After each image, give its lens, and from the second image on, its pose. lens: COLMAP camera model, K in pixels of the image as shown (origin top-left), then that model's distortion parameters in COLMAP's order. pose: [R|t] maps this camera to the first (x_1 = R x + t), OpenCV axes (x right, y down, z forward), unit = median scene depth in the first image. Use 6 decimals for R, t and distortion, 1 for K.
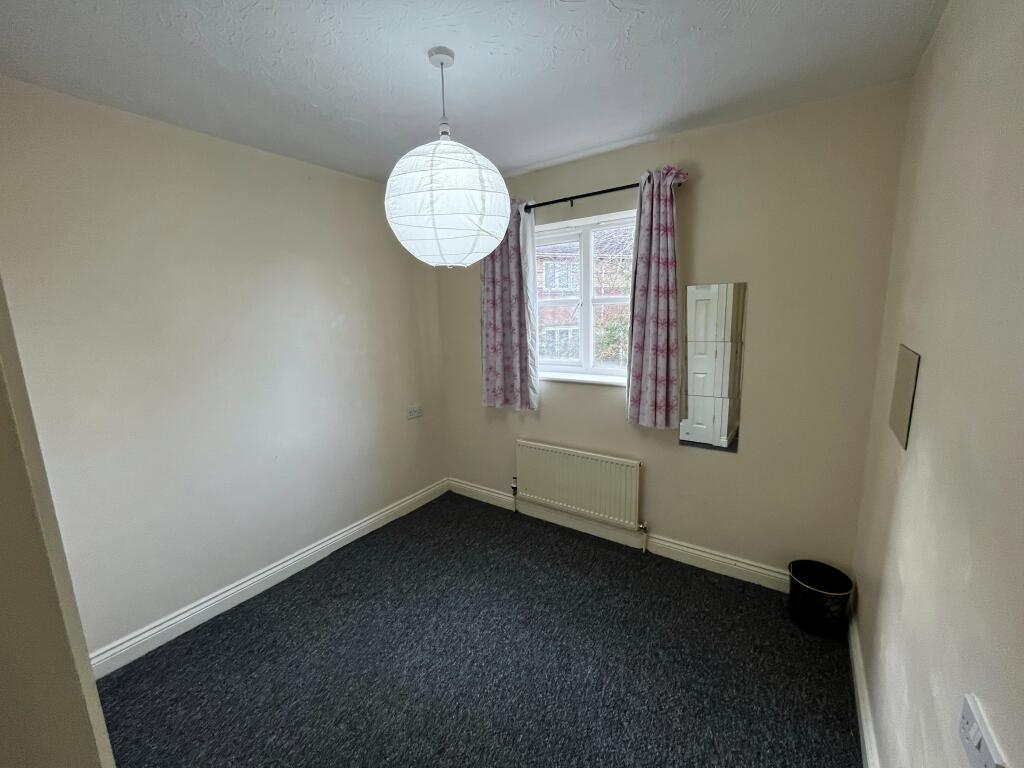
lens RADIAL K [[413.4, 0, 512.0], [0, 413.4, 384.0], [0, 0, 1]] dist [0.000321, 0.000120]
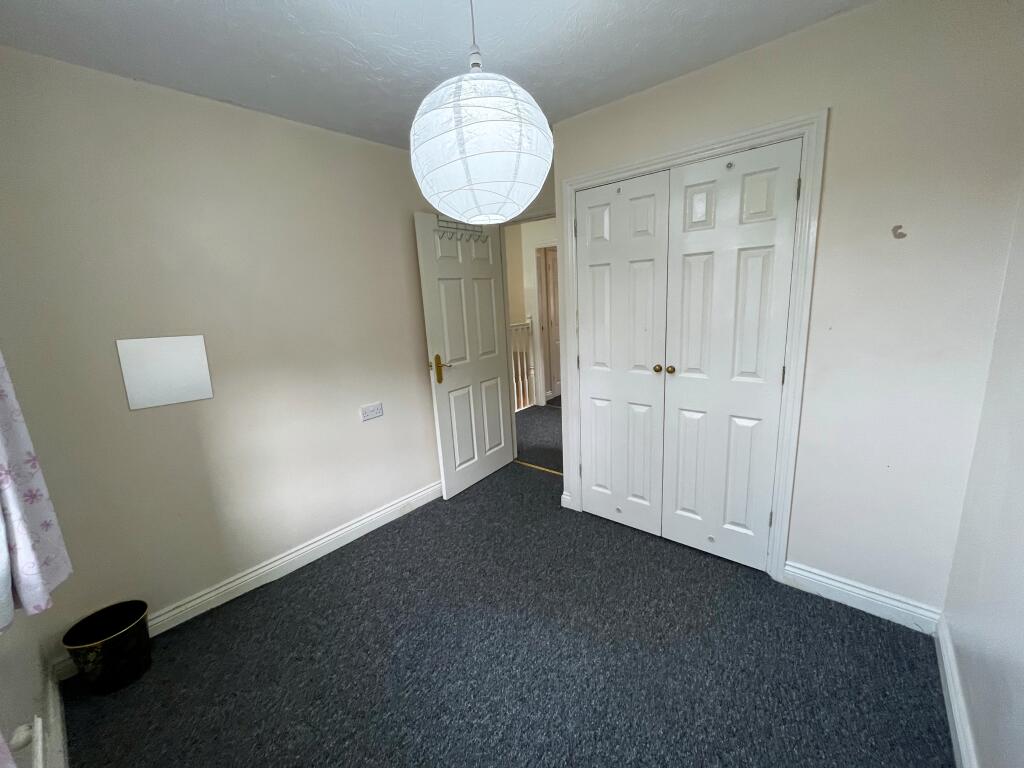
lens RADIAL K [[413.4, 0, 512.0], [0, 413.4, 384.0], [0, 0, 1]] dist [0.000321, 0.000120]
pose [[-0.990203, 0.058843, 0.126633, -0.267134], [0.102089, 0.923800, 0.369014, -0.262149], [-0.095269, 0.378327, -0.920757, 1.771500]]
